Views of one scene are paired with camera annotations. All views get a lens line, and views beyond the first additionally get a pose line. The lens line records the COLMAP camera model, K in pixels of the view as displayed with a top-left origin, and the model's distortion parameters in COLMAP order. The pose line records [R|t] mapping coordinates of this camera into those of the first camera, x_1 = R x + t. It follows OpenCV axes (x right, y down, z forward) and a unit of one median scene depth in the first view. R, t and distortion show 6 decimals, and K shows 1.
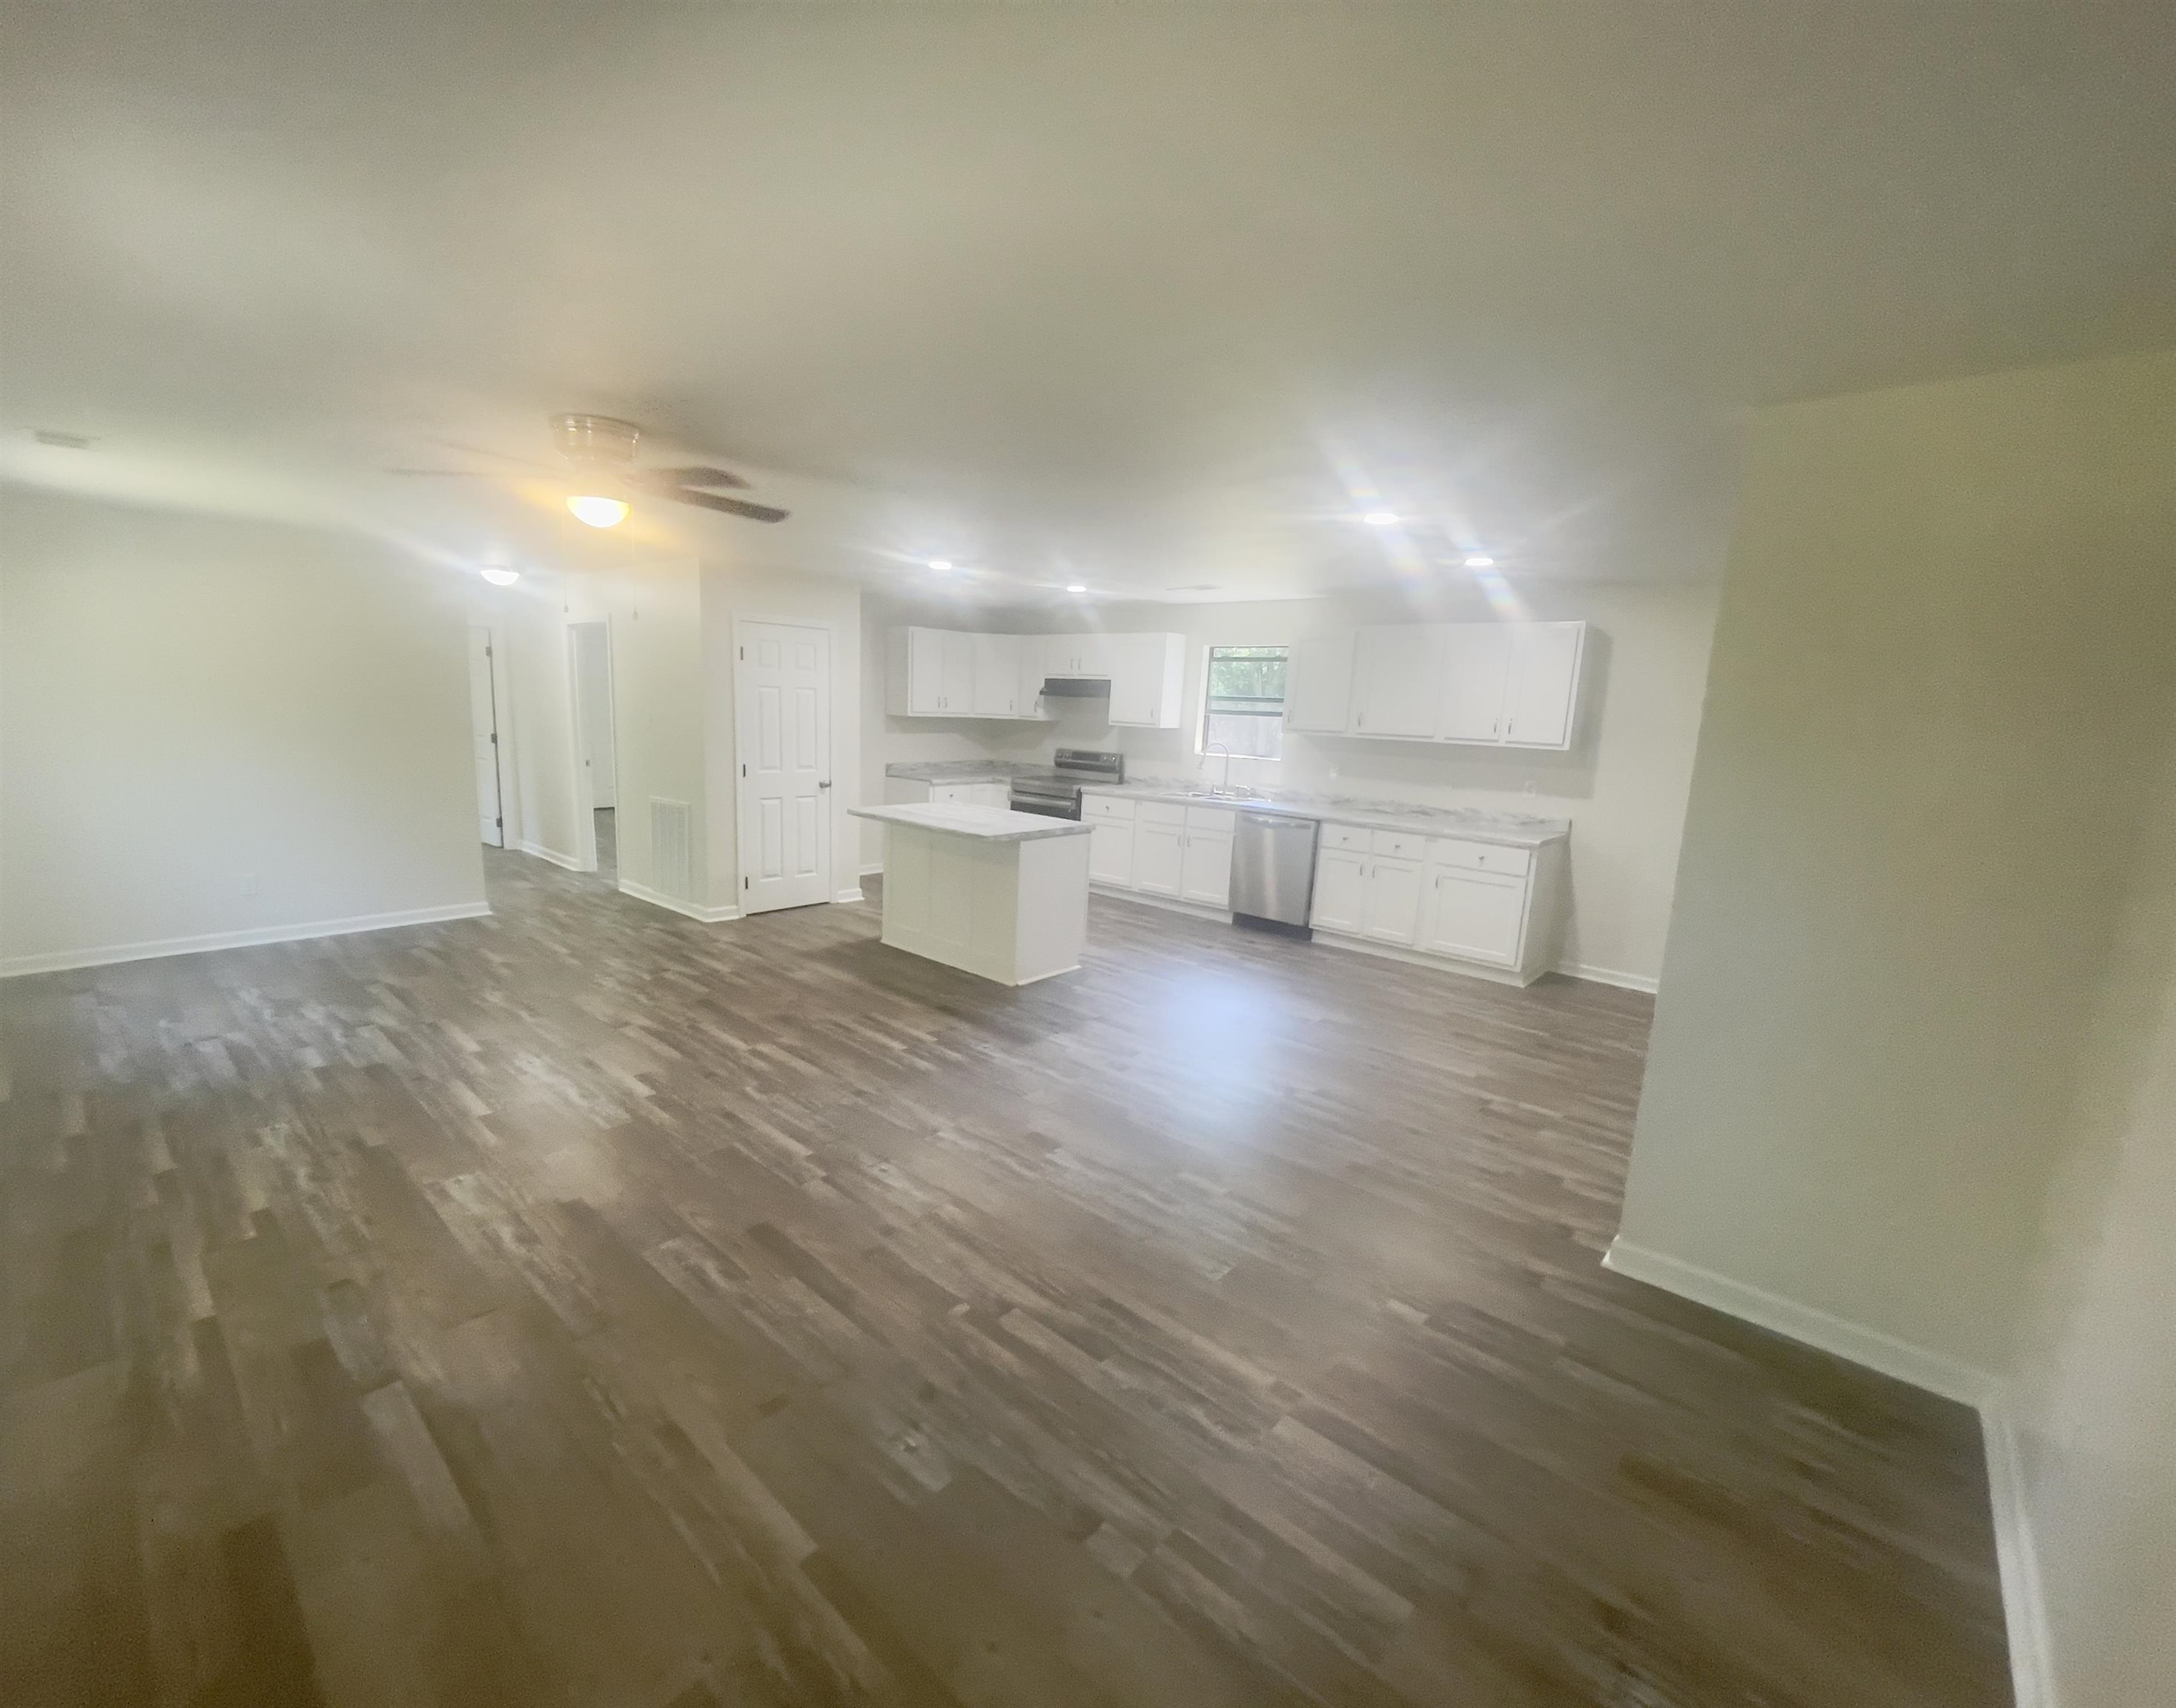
lens RADIAL K [[907.1, 0, 1084.5], [0, 907.1, 849.6], [0, 0, 1]] dist [0.003059, 0.000097]
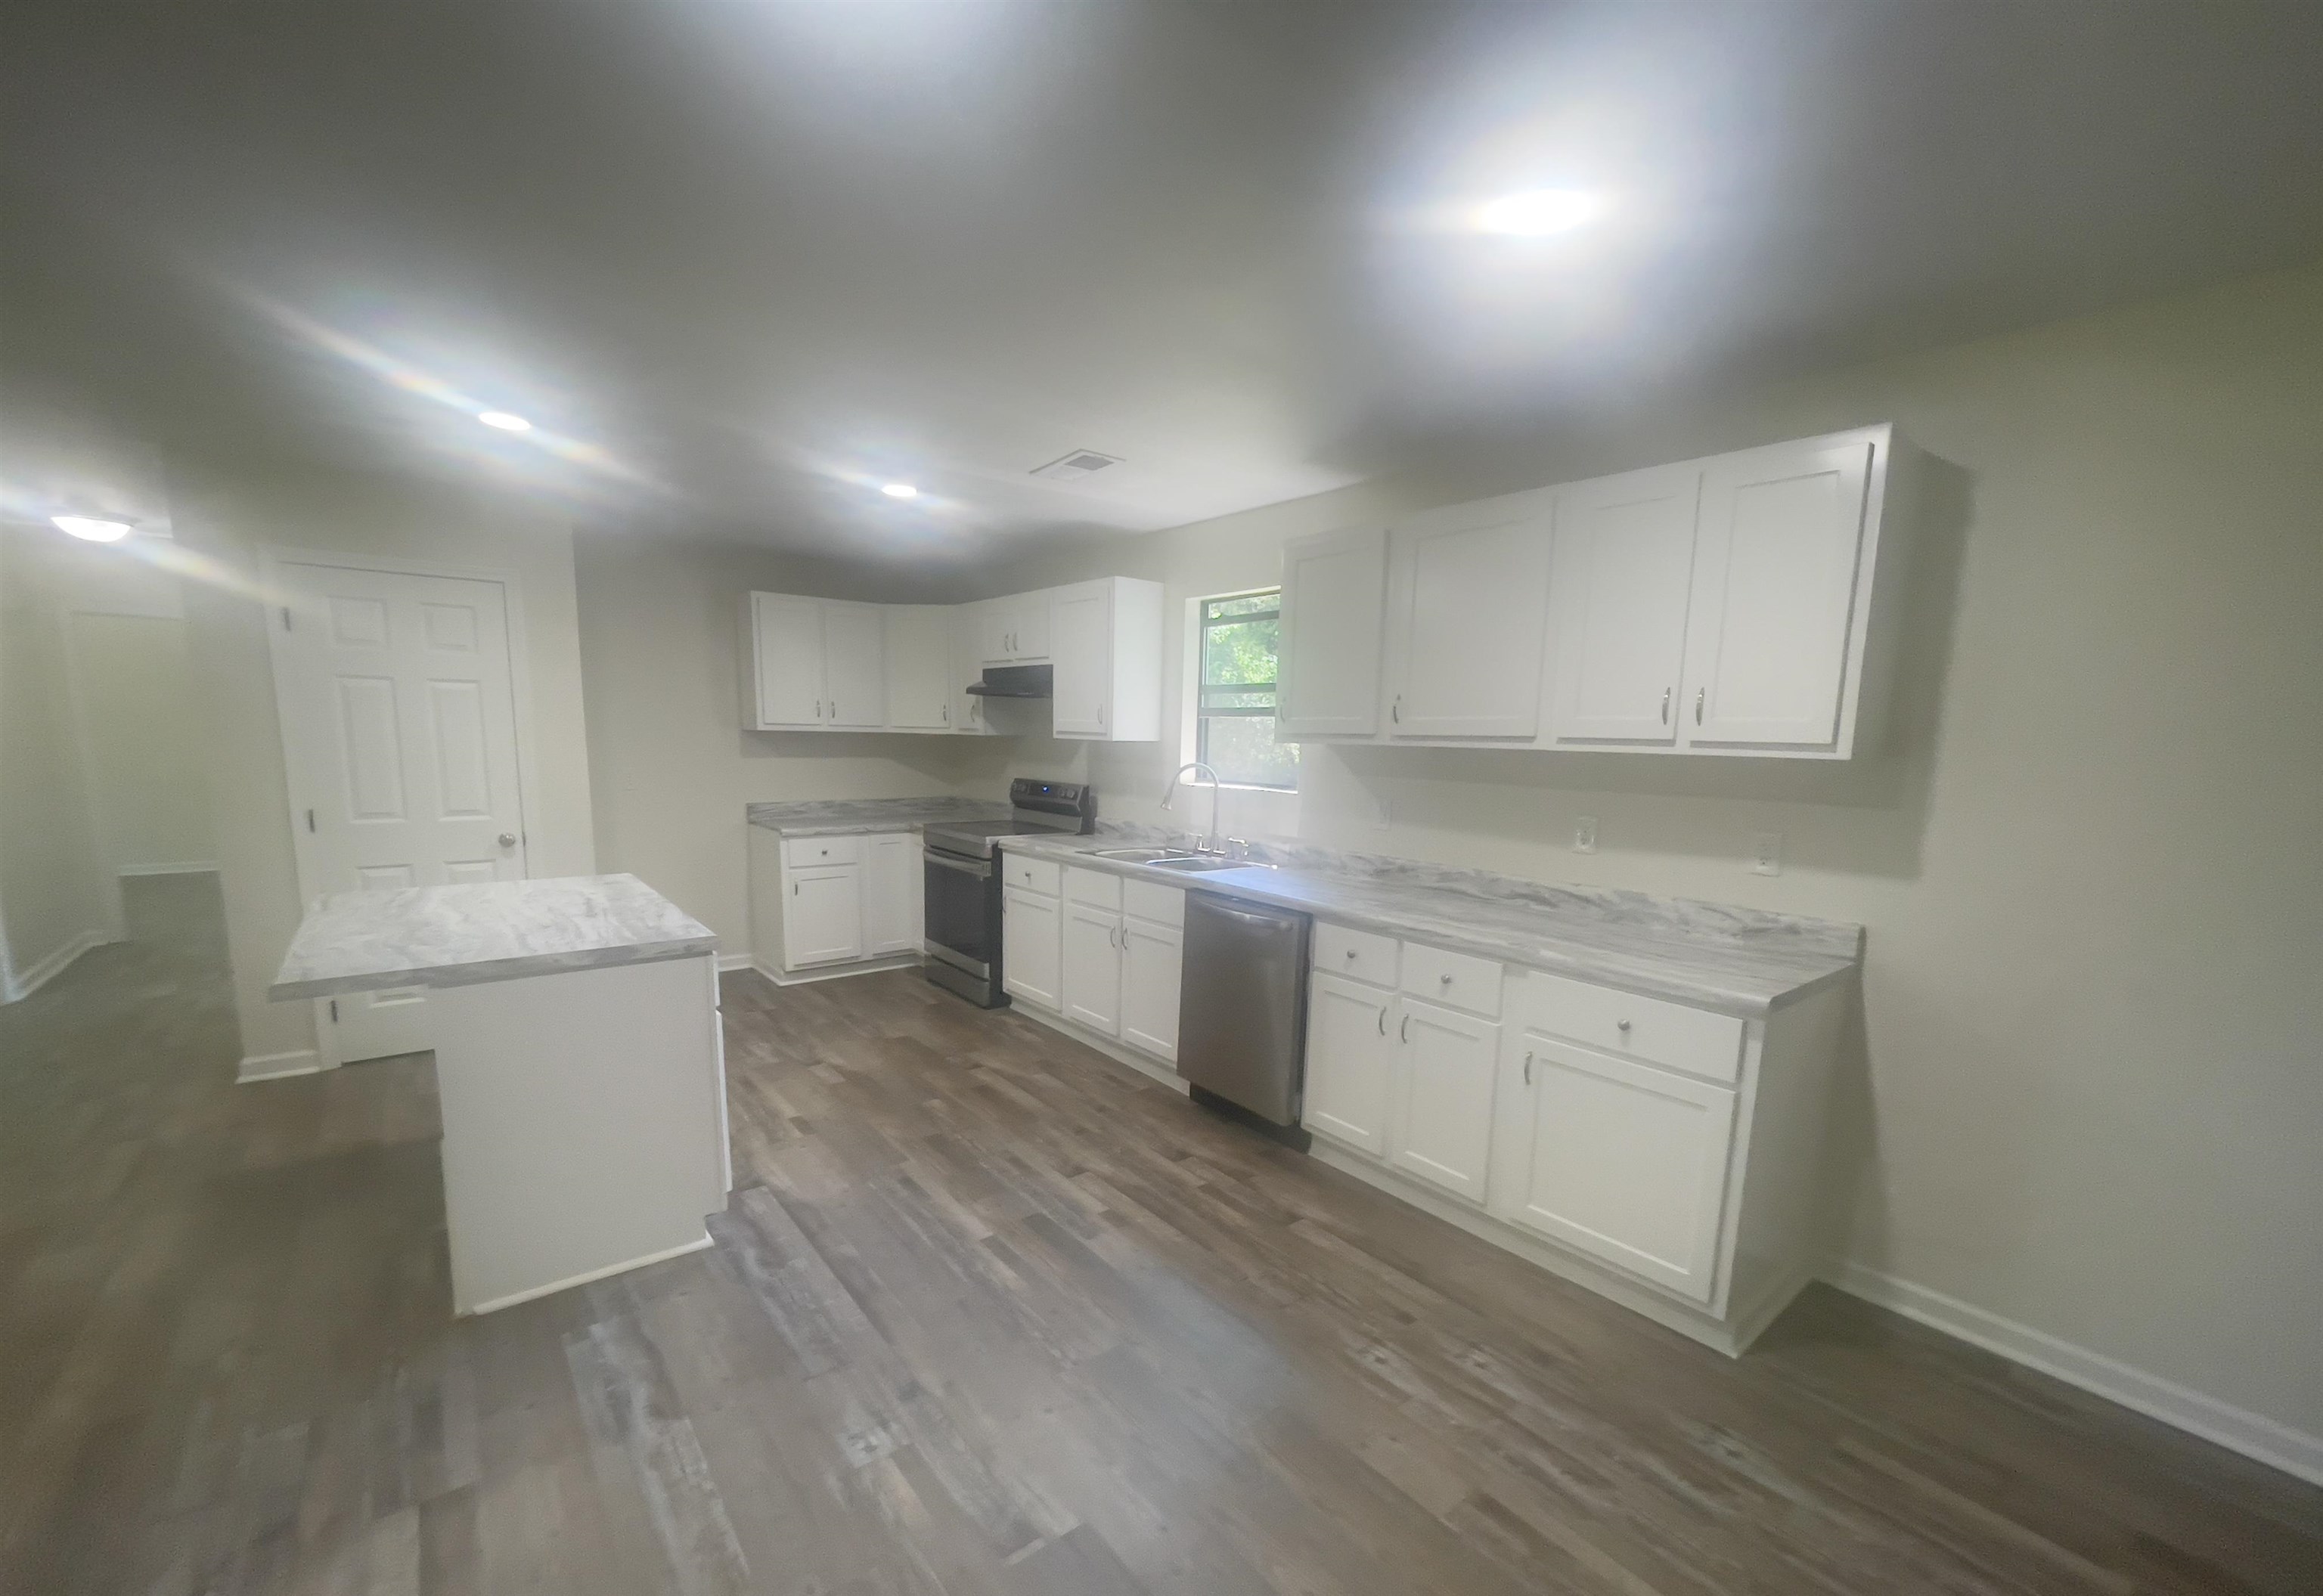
lens RADIAL K [[945.8, 0, 1195.8], [0, 945.8, 857.7], [0, 0, 1]] dist [-0.006751, 0.003858]
pose [[0.988133, 0.000192, -0.153602, 0.258293], [-0.005262, 0.999455, -0.032603, -0.042763], [0.153512, 0.033024, 0.987595, 0.452941]]
